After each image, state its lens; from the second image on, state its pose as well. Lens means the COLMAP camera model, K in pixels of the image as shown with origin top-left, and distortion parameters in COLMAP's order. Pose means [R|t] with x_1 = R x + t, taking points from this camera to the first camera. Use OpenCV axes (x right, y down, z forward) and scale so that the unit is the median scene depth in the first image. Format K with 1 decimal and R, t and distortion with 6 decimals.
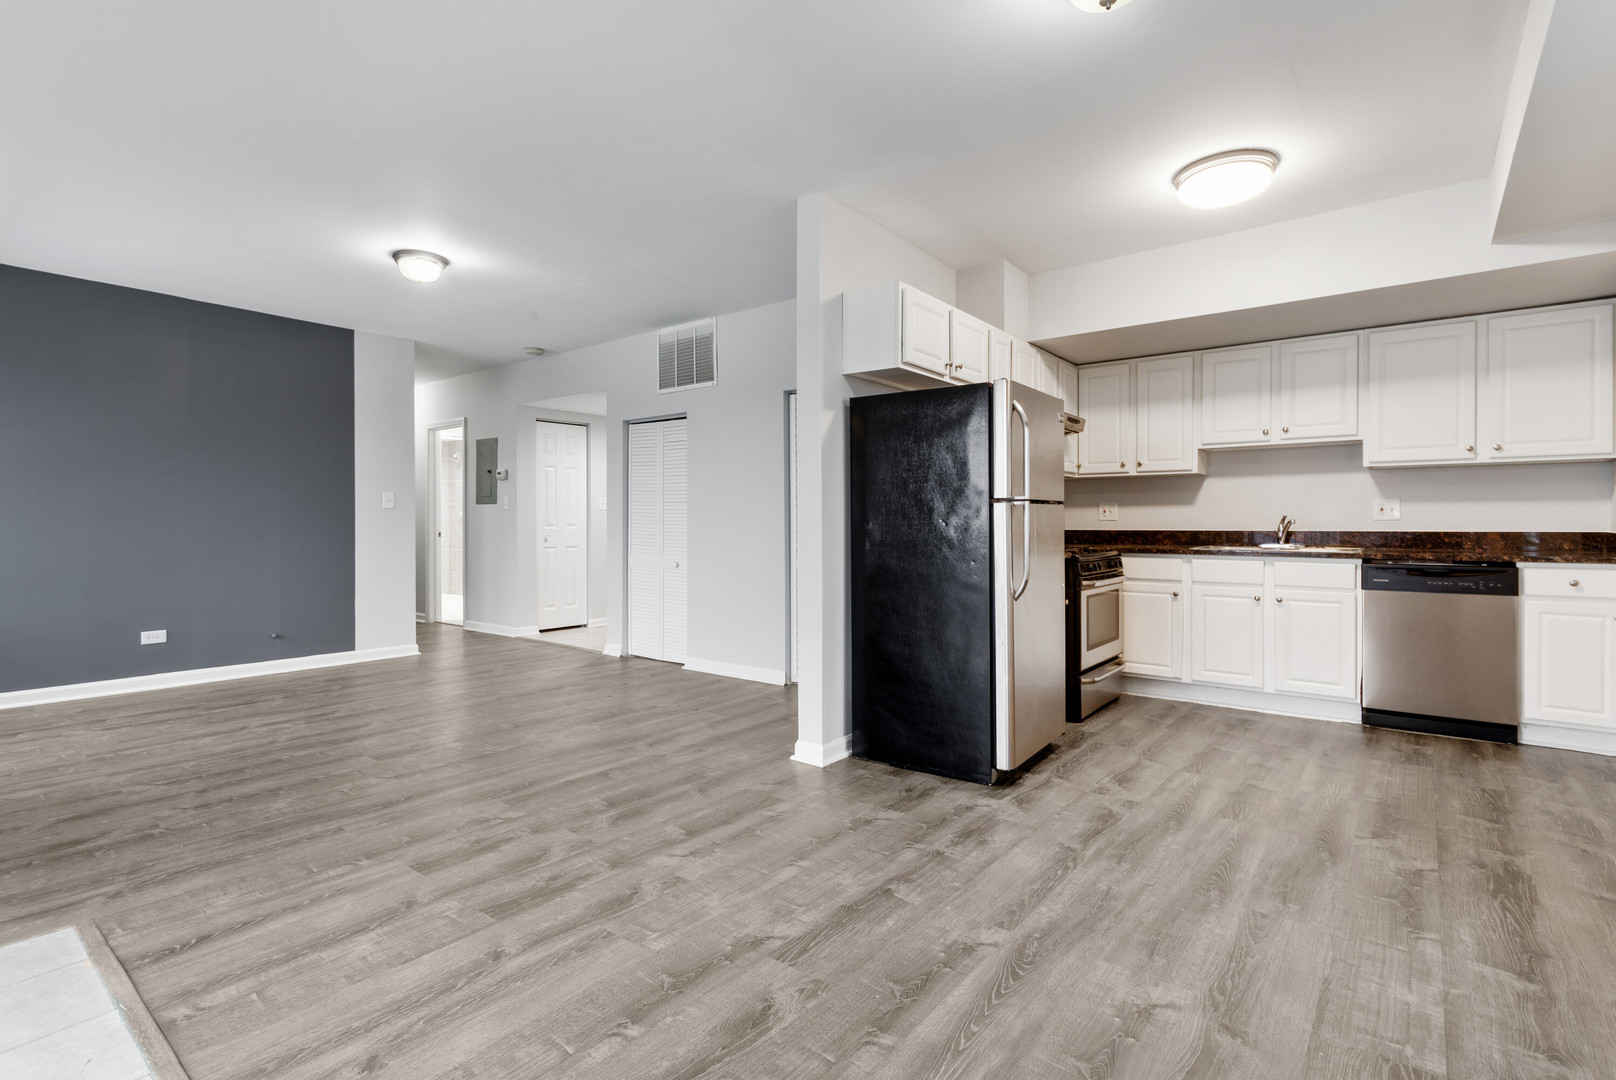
lens RADIAL K [[764.2, 0, 808.0], [0, 764.2, 540.0], [0, 0, 1]] dist [0.001434, -0.000839]
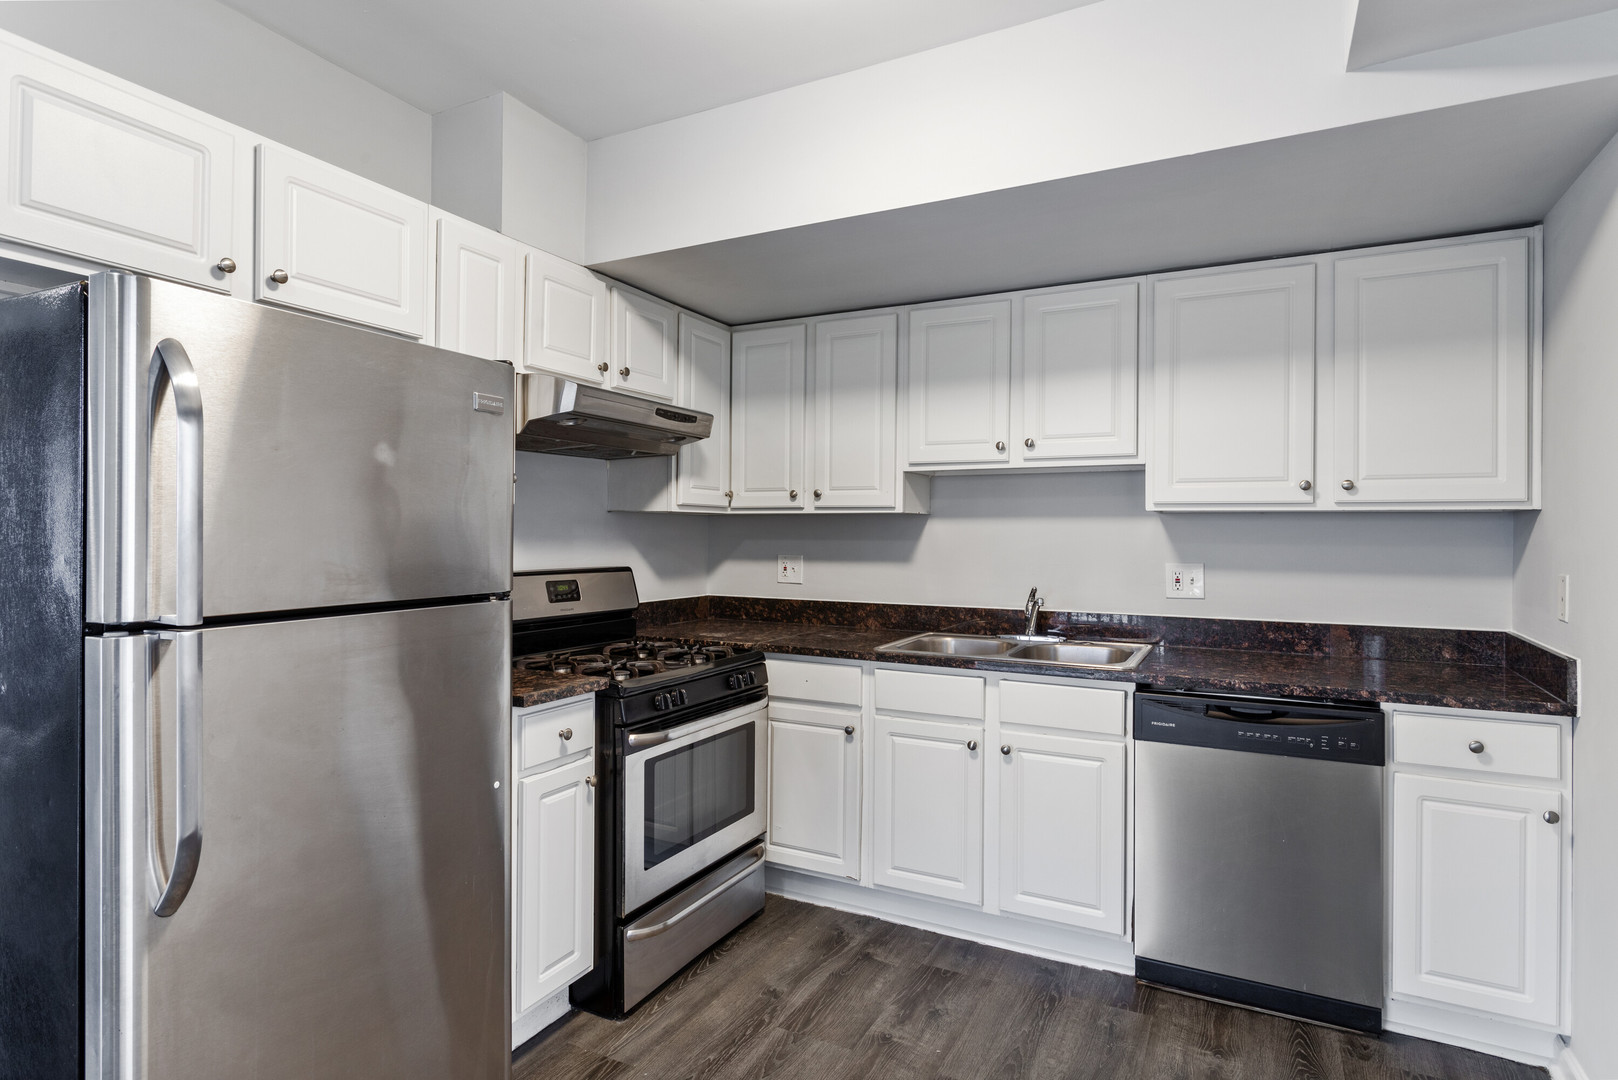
lens RADIAL K [[852.3, 0, 810.6], [0, 852.3, 553.2], [0, 0, 1]] dist [-0.005373, -0.000096]
pose [[0.981817, 0.002357, 0.189813, 0.347255], [-0.002349, 0.999997, -0.000263, -0.061679], [-0.189813, -0.000188, 0.981820, 0.405735]]
